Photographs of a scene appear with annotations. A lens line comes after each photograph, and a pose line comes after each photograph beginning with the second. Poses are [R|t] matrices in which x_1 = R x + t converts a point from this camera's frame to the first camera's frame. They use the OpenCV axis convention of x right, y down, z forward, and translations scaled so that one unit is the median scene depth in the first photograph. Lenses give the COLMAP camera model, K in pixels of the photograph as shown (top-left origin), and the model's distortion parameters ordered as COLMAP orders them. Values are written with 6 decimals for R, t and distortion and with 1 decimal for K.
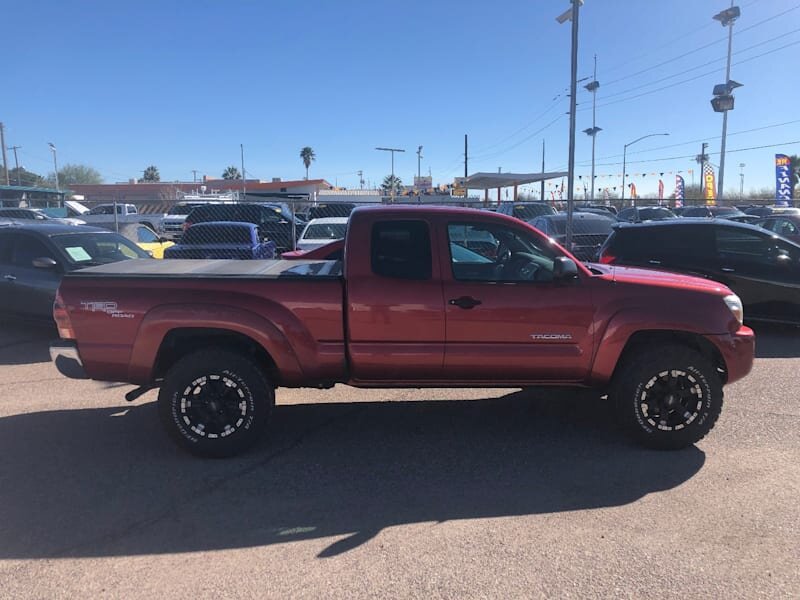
lens RADIAL K [[660.0, 0, 400.0], [0, 660.0, 300.0], [0, 0, 1]] dist [-0.000027, 0.005841]
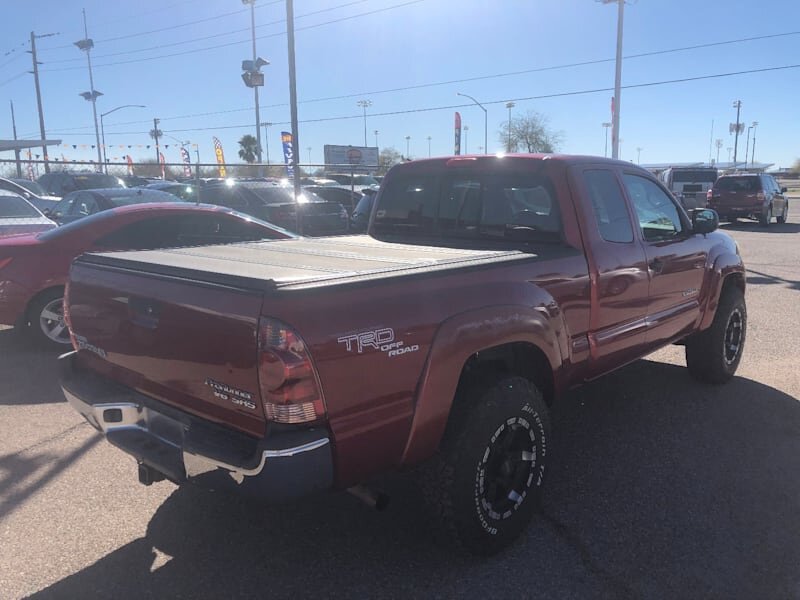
lens RADIAL K [[660.0, 0, 400.0], [0, 660.0, 300.0], [0, 0, 1]] dist [-0.000027, 0.005841]
pose [[0.696914, -0.127304, 0.705765, -0.128555], [0.101980, 0.991710, 0.078180, -0.009236], [-0.709866, 0.017489, 0.704119, 0.104566]]
